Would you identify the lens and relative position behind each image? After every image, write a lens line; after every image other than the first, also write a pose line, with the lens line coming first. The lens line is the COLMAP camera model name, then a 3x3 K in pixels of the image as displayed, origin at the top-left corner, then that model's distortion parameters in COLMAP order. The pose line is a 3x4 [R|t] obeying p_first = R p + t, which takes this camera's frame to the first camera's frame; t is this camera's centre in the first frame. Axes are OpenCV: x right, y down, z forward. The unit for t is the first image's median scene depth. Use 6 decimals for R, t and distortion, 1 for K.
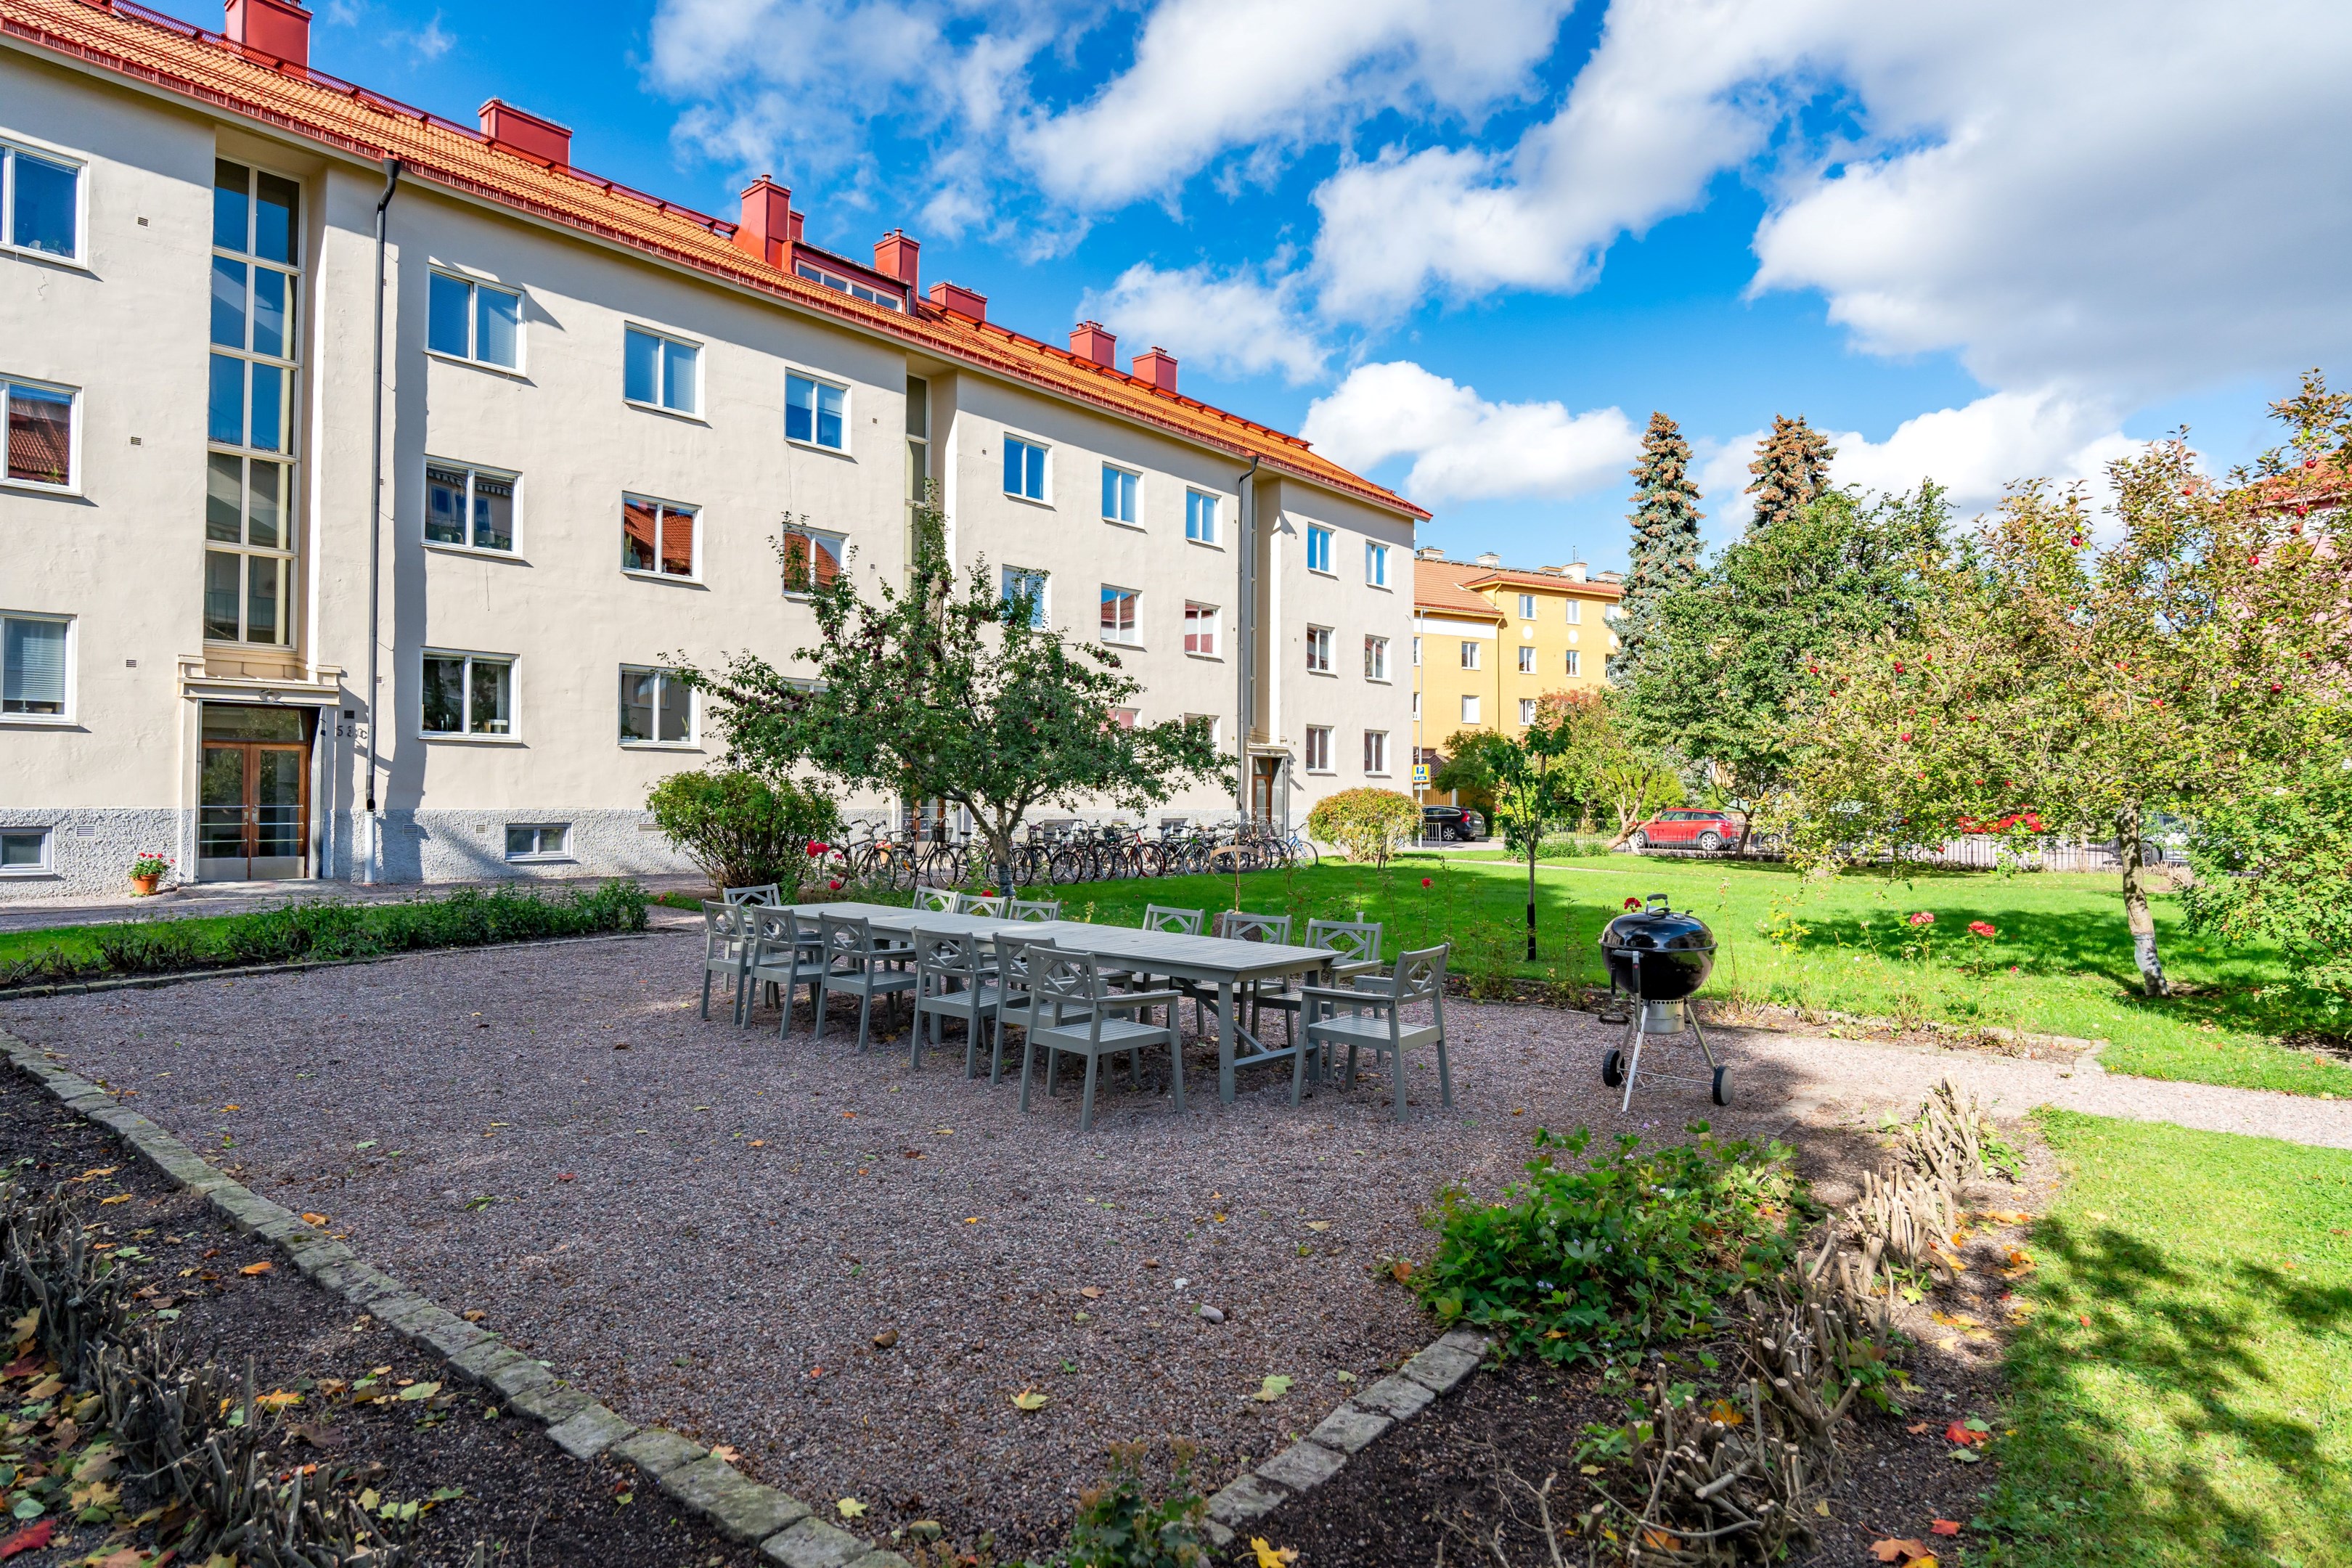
lens RADIAL K [[1353.0, 0, 1176.0], [0, 1353.0, 784.0], [0, 0, 1]] dist [-0.066095, 0.117439]
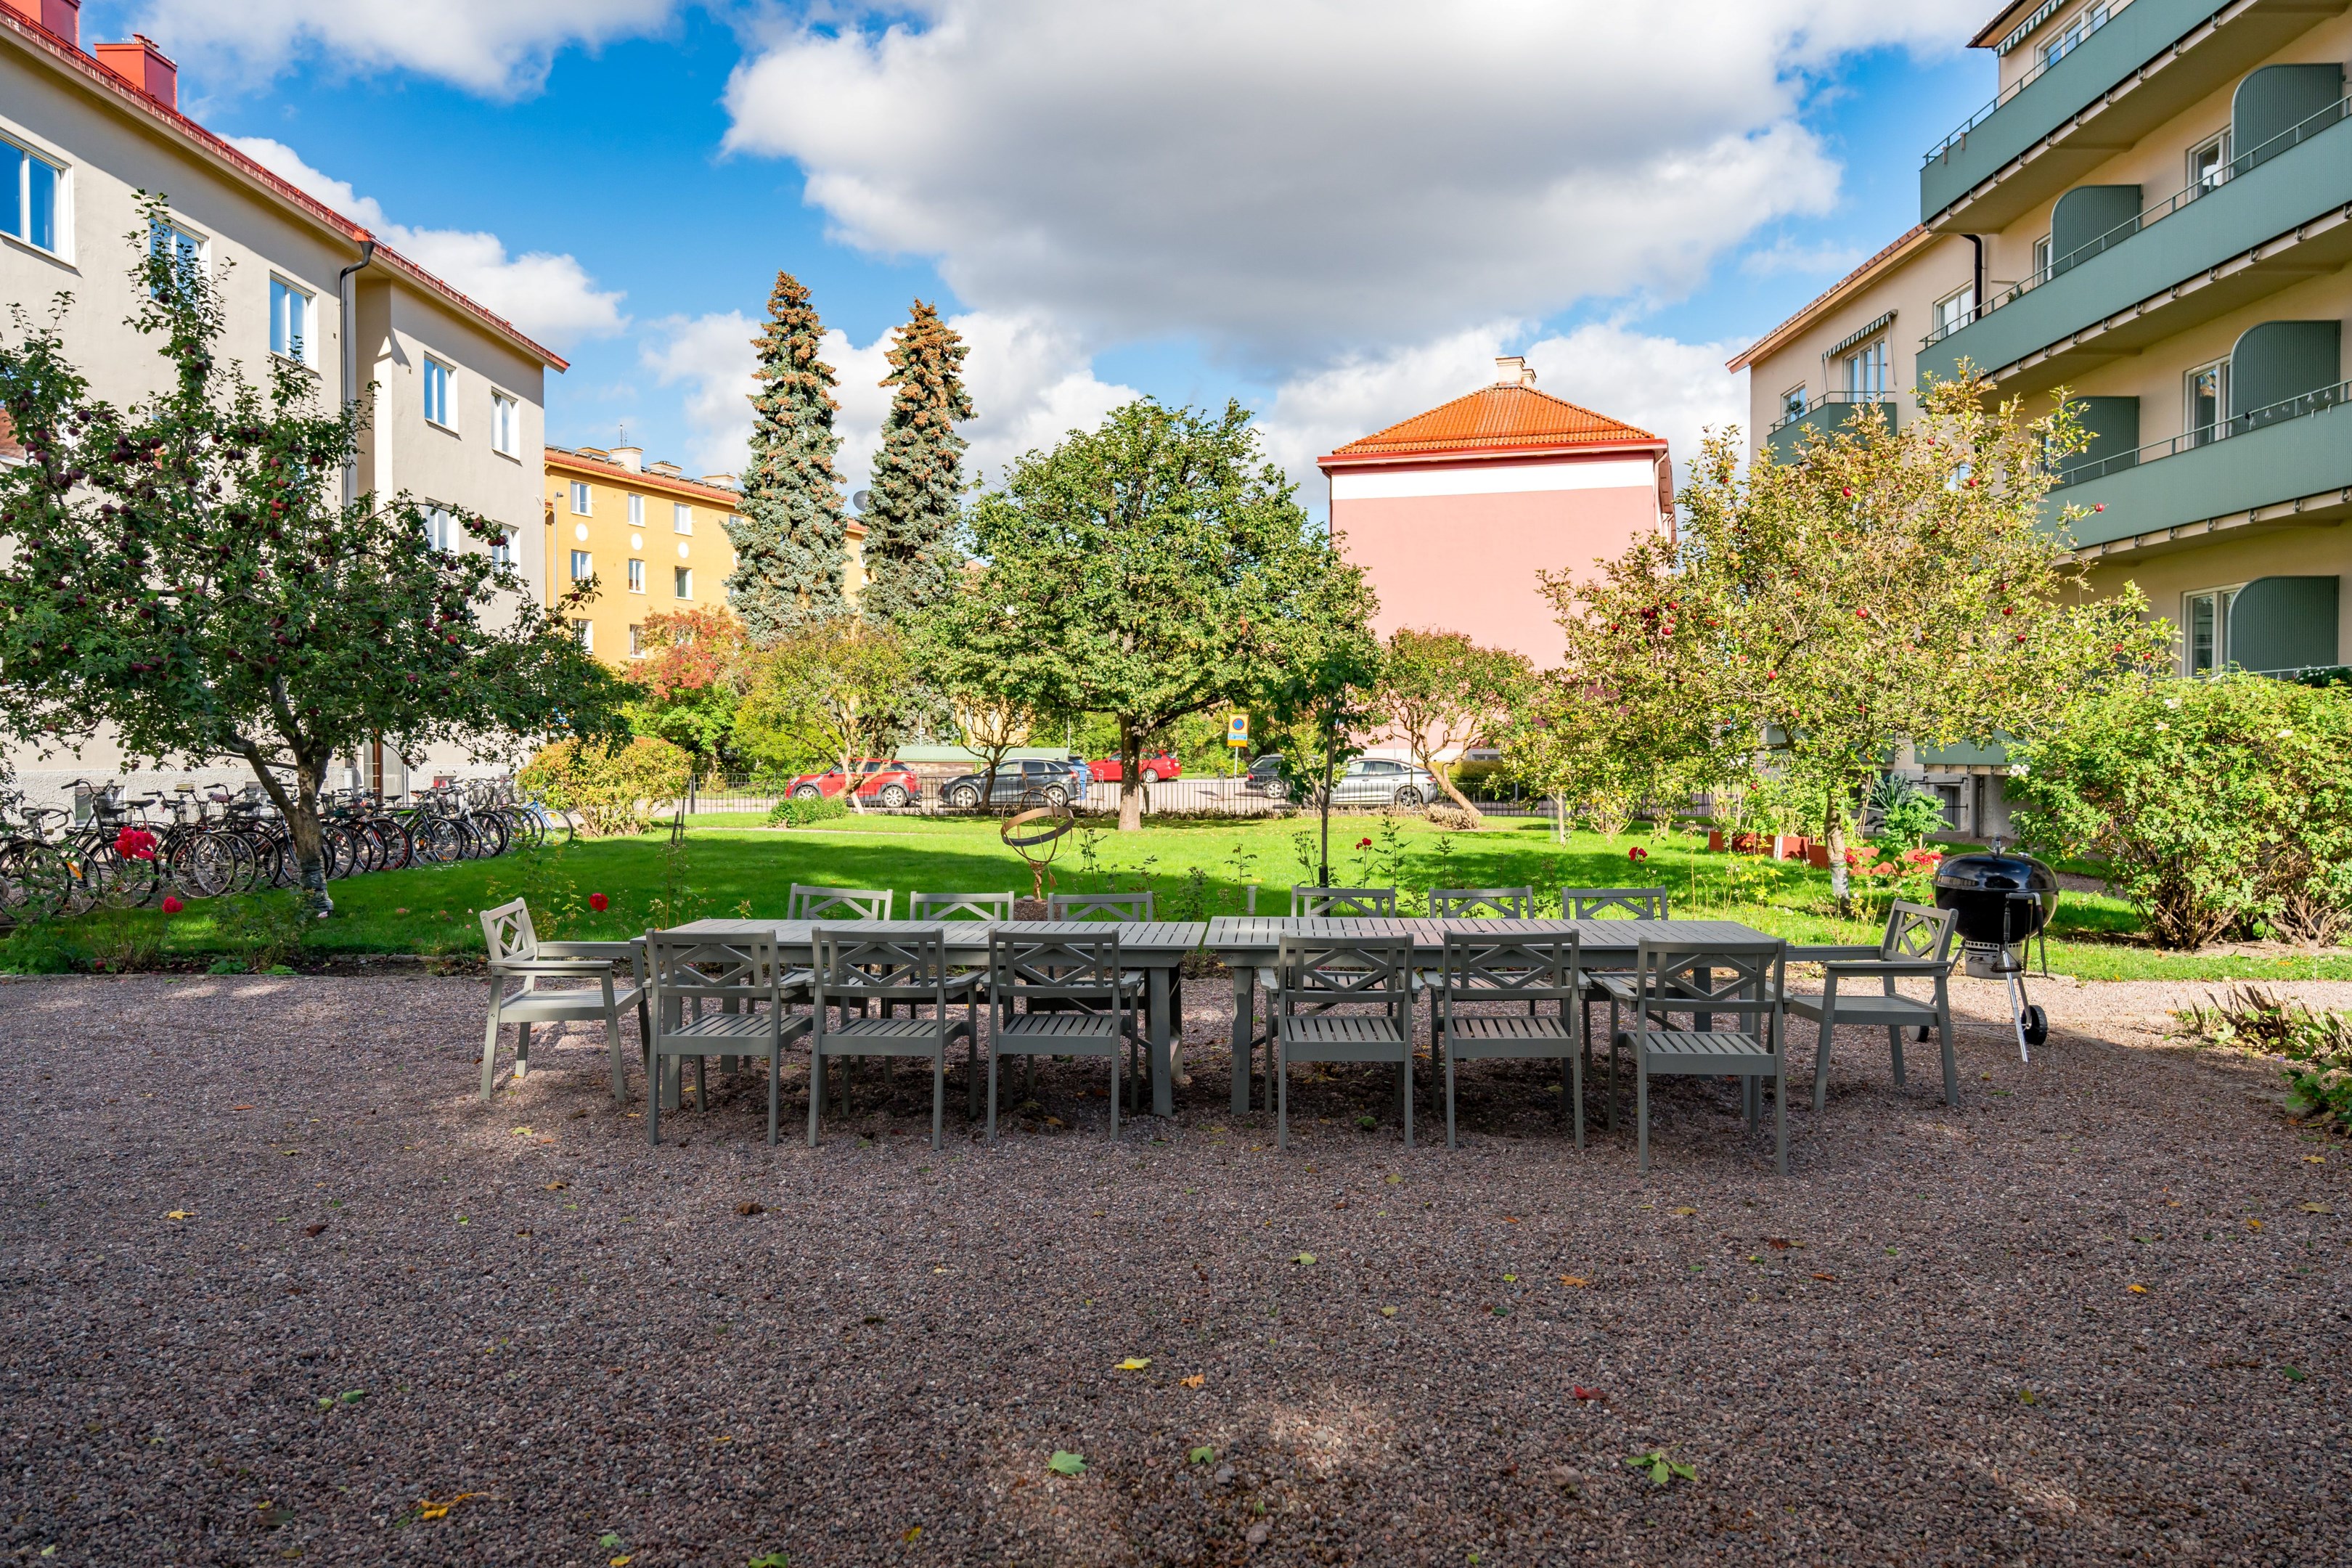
lens RADIAL K [[1639.7, 0, 1176.0], [0, 1639.7, 784.0], [0, 0, 1]] dist [-0.004349, 0.002462]
pose [[0.781368, -0.023725, 0.623619, -0.085880], [0.002111, 0.999372, 0.035376, -0.000631], [-0.624067, -0.026325, 0.780927, 0.063874]]
